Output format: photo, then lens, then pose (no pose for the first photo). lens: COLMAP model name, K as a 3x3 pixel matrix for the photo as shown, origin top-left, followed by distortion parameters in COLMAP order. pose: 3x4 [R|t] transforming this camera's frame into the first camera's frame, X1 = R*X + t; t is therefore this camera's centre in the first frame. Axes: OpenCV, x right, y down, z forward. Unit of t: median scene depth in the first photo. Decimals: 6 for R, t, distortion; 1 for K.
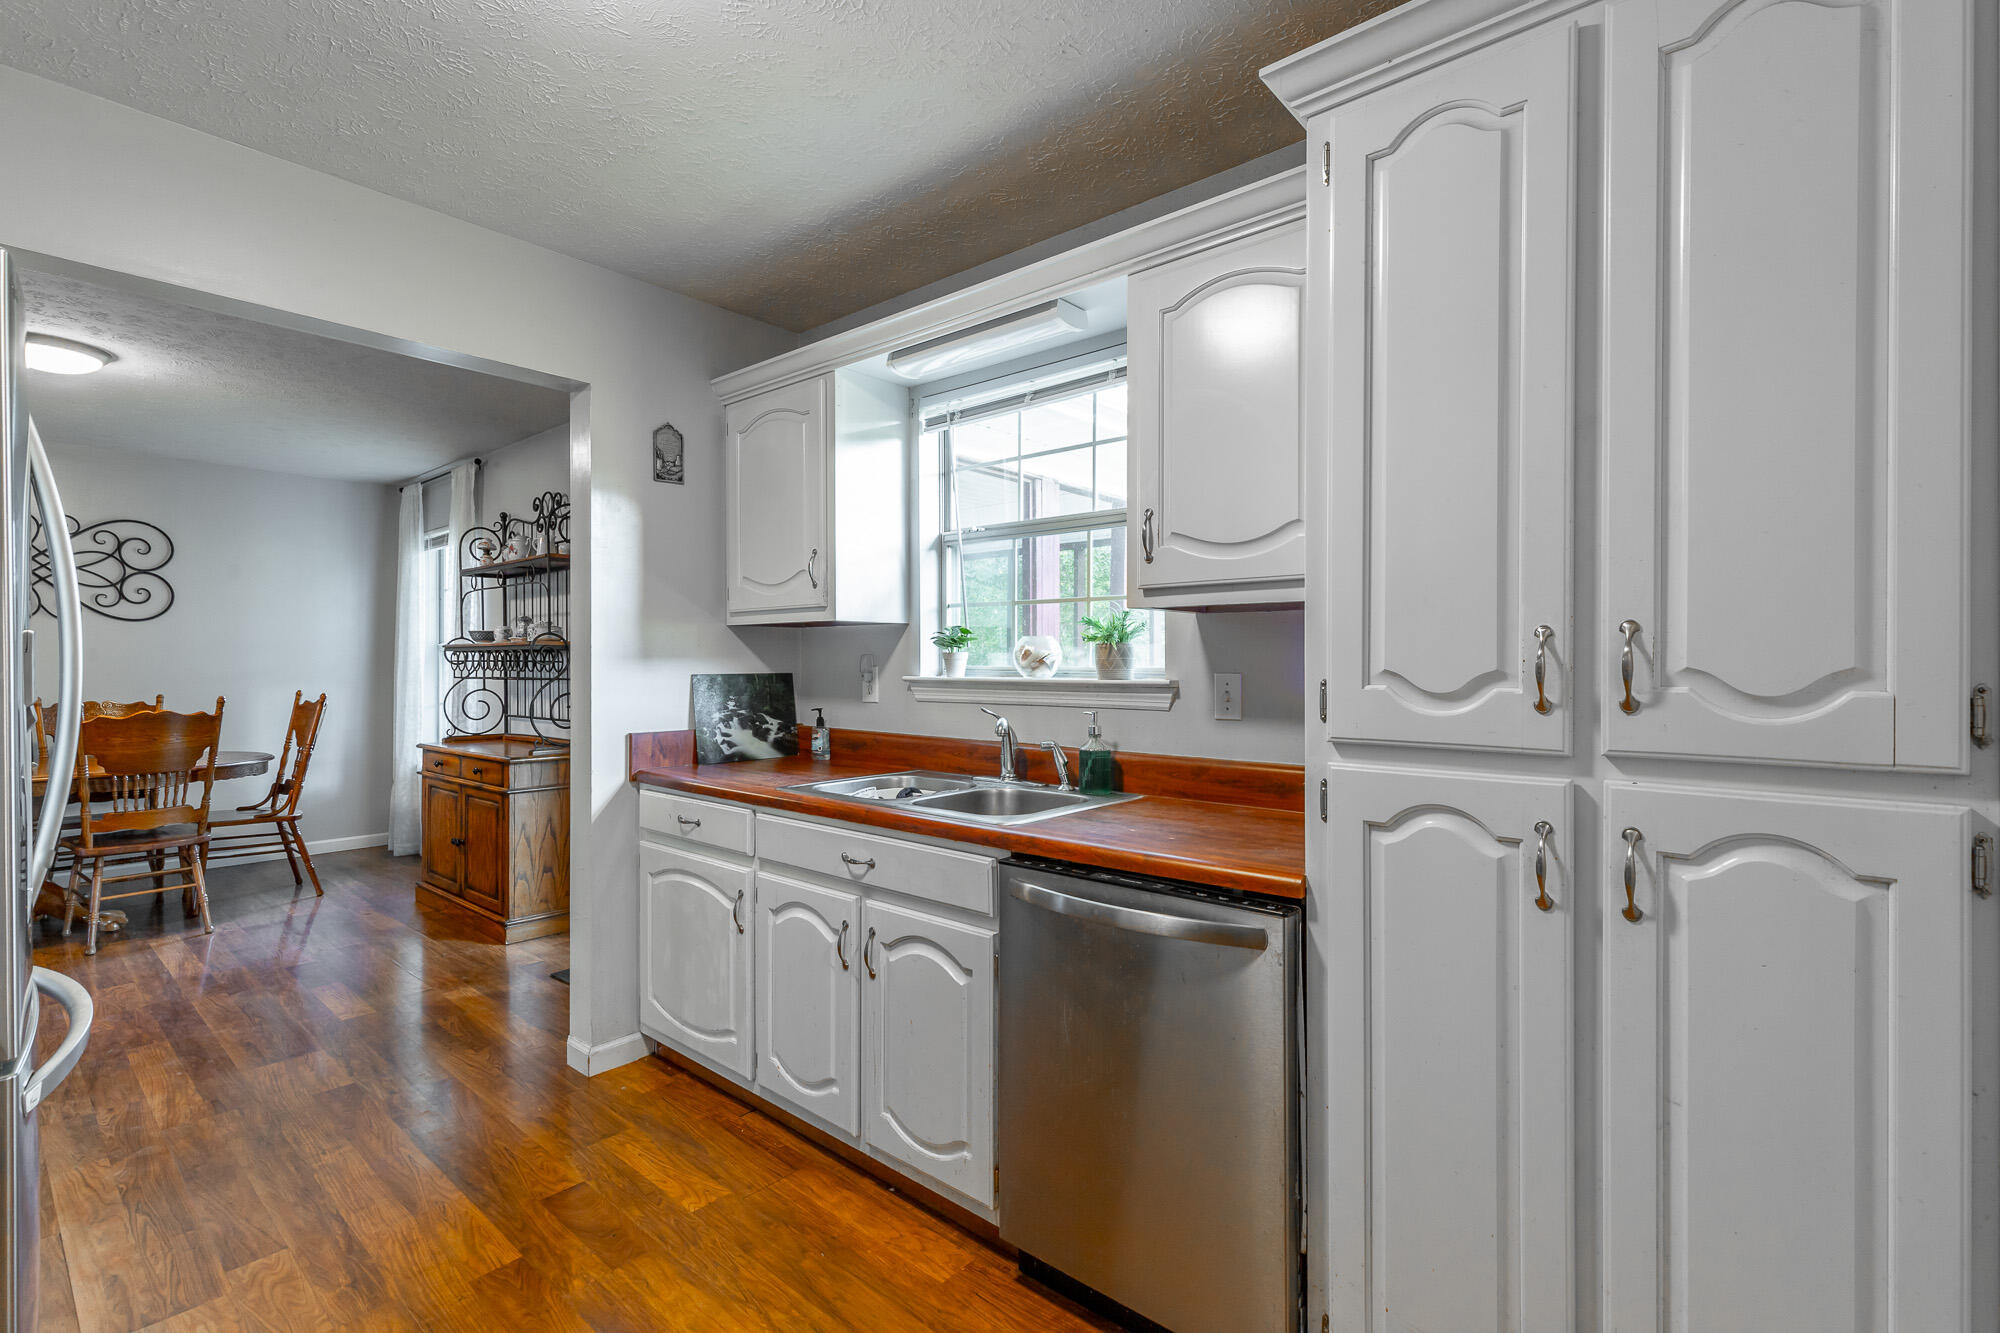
lens RADIAL K [[911.8, 0, 997.5], [0, 911.8, 670.6], [0, 0, 1]] dist [0.017488, 0.000418]
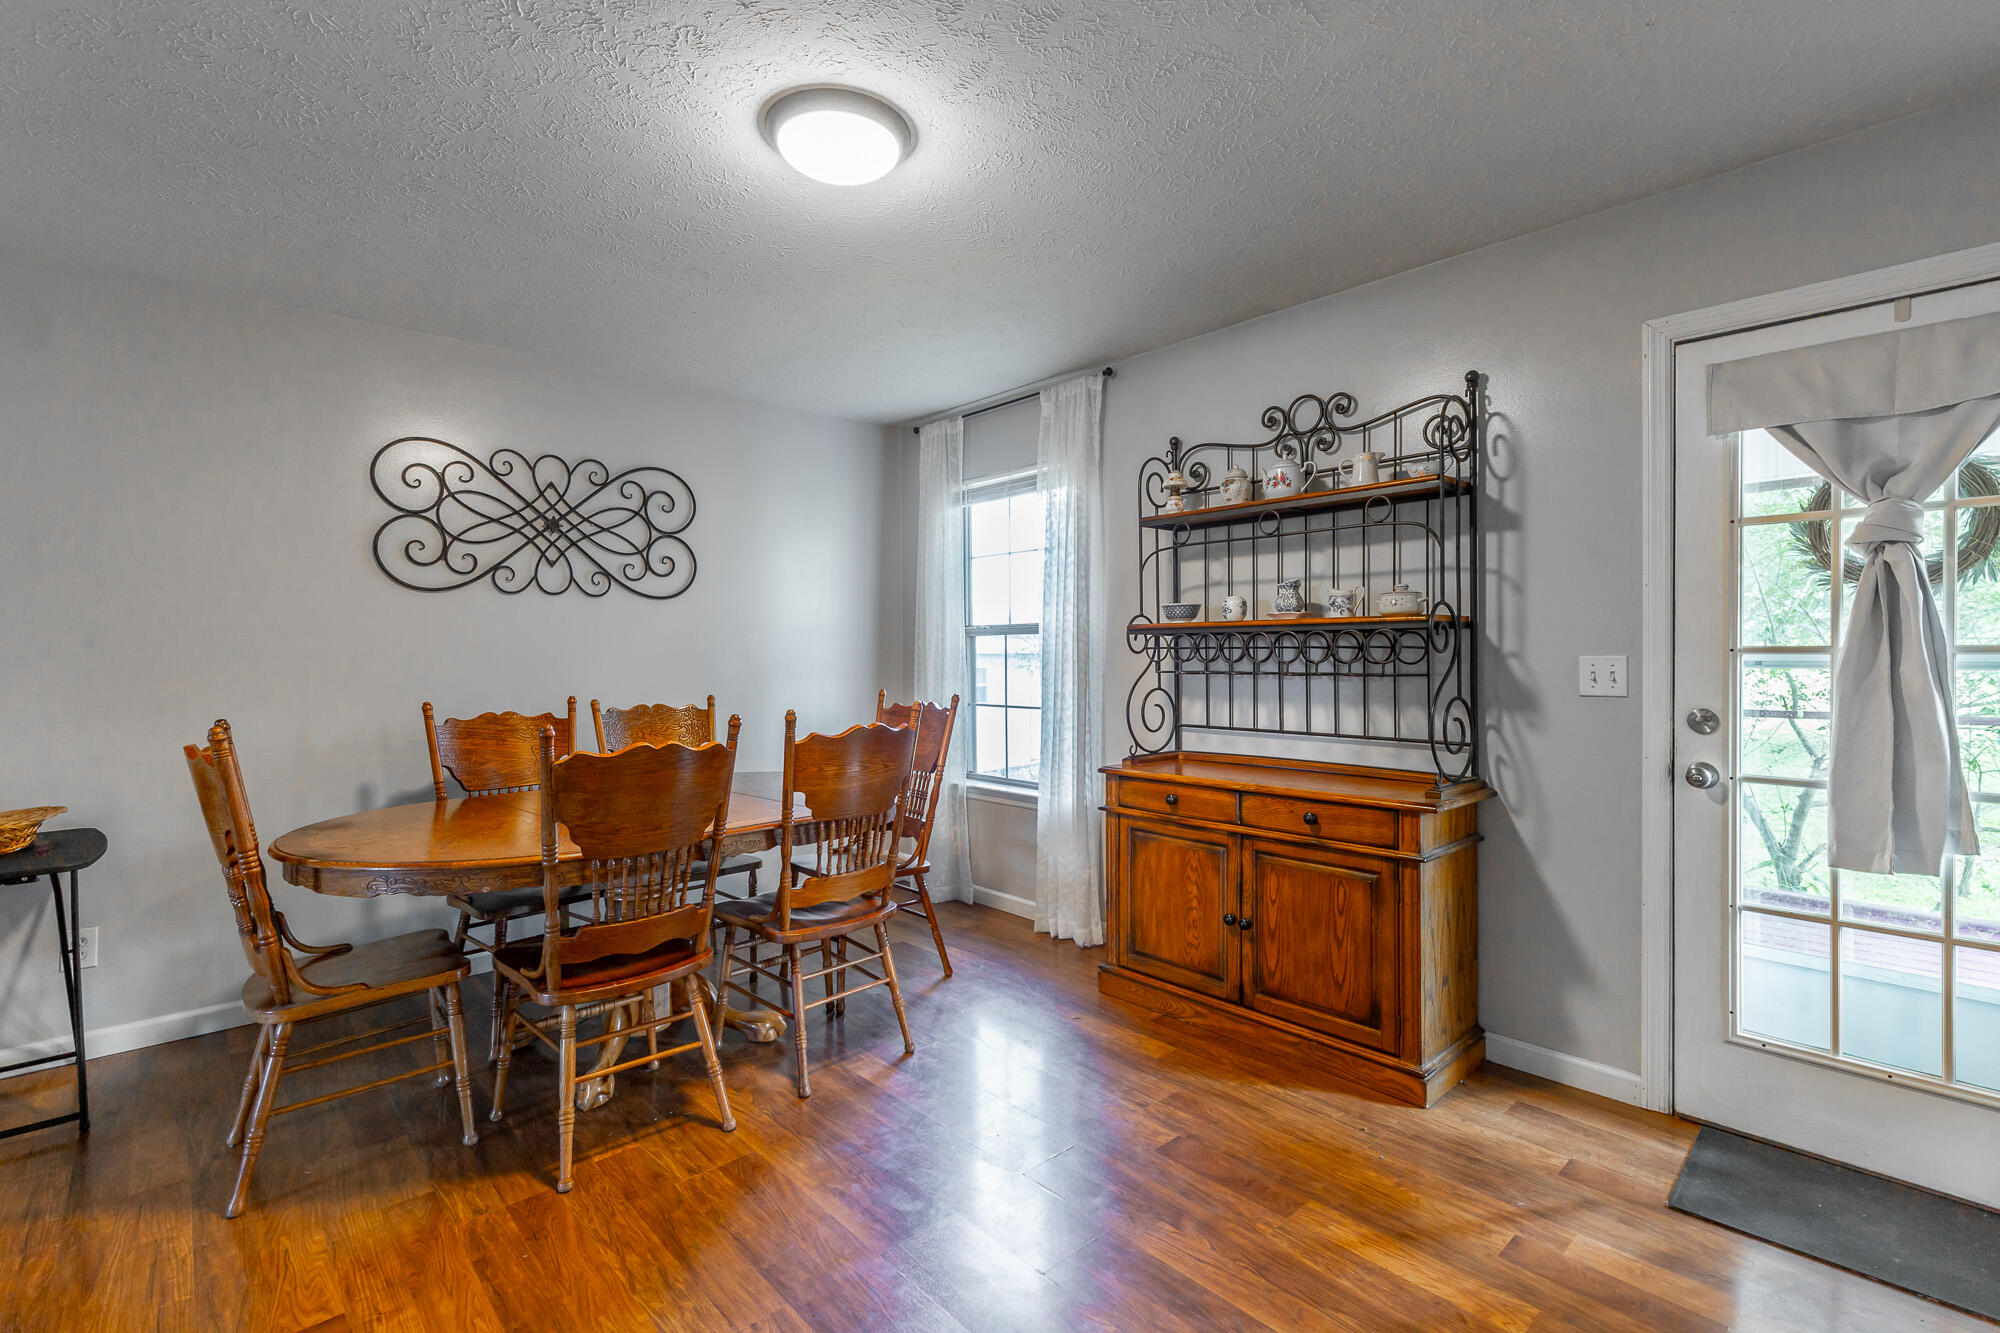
lens RADIAL K [[911.8, 0, 1002.1], [0, 911.8, 656.4], [0, 0, 1]] dist [0.017488, 0.000418]
pose [[0.995208, -0.006563, -0.097564, -0.605089], [0.005940, 0.999960, -0.006670, 0.000071], [0.097604, 0.006059, 0.995207, 0.291142]]
